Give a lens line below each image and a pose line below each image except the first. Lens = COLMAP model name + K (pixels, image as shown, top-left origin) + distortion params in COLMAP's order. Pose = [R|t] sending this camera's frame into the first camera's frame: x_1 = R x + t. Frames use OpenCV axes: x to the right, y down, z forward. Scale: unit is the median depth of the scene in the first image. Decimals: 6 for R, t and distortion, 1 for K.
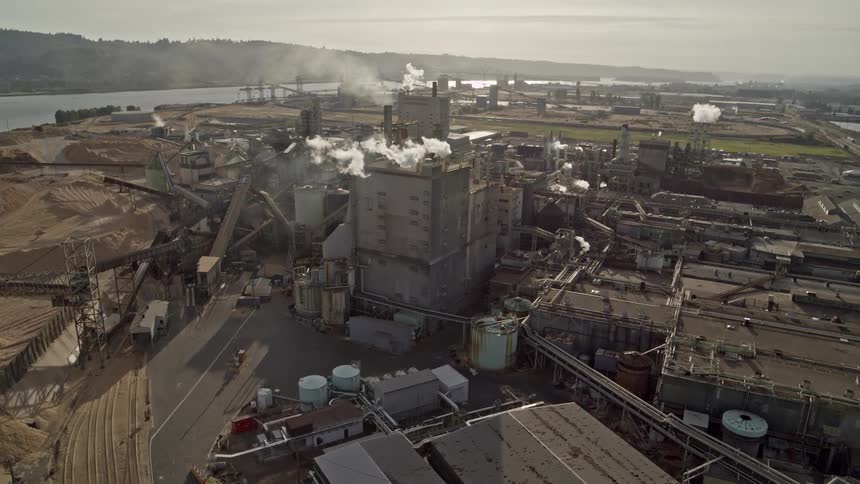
lens RADIAL K [[616.4, 0, 430.0], [0, 616.4, 242.0], [0, 0, 1]] dist [-0.110341, 0.071122]
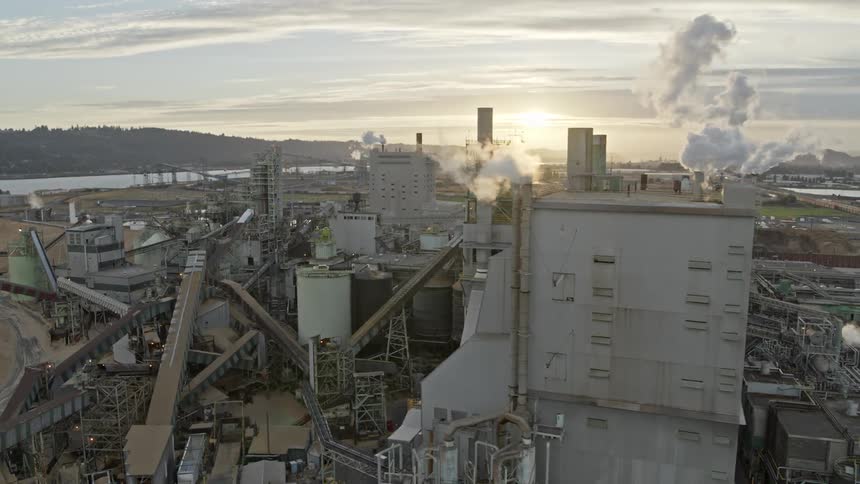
lens RADIAL K [[645.3, 0, 430.0], [0, 645.3, 242.0], [0, 0, 1]] dist [-0.114227, 0.077980]
pose [[0.988441, -0.037891, 0.146798, -0.240627], [0.058674, 0.988420, -0.139944, -0.034191], [-0.139795, 0.146939, 0.979217, 0.545375]]
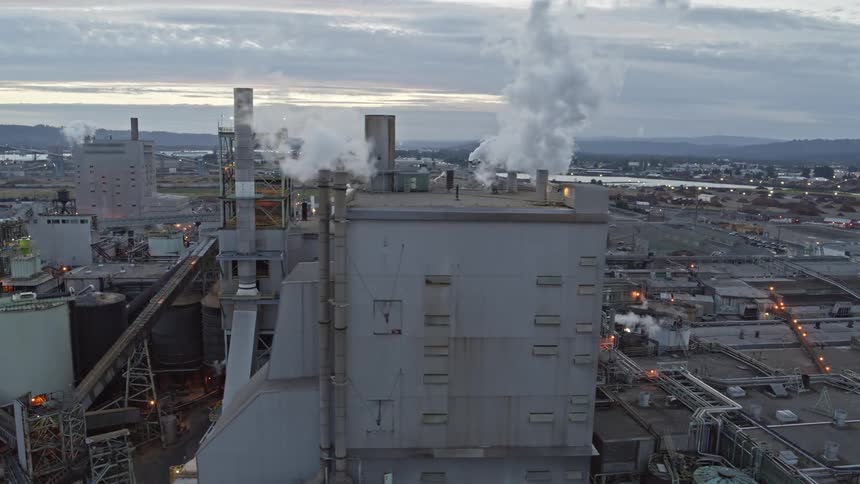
lens RADIAL K [[637.9, 0, 430.0], [0, 637.9, 242.0], [0, 0, 1]] dist [-0.108819, 0.072075]
pose [[0.833575, -0.090069, 0.545014, -0.250427], [0.153841, 0.985437, -0.072441, -0.069550], [-0.530552, 0.144231, 0.835292, 0.656811]]
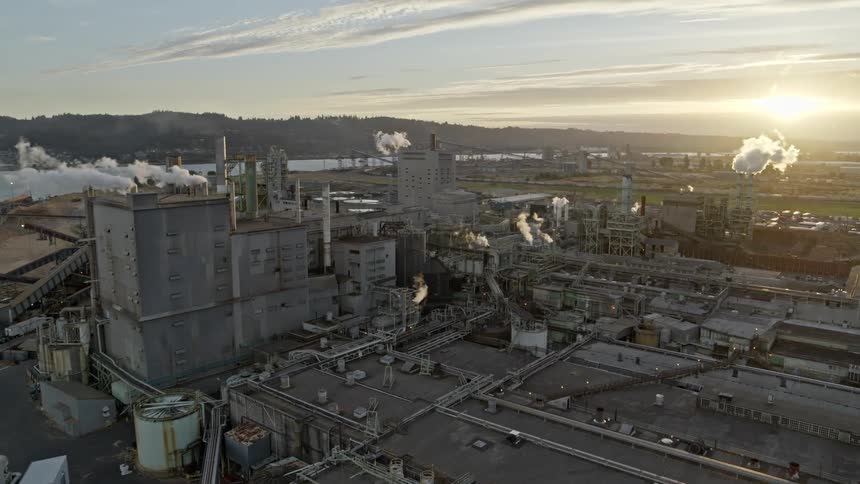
lens RADIAL K [[616.4, 0, 430.0], [0, 616.4, 242.0], [0, 0, 1]] dist [-0.110341, 0.071122]
pose [[0.977824, 0.015907, -0.208824, 0.467024], [-0.040669, 0.992553, -0.114825, 0.009435], [0.205442, 0.120772, 0.971189, 0.297659]]
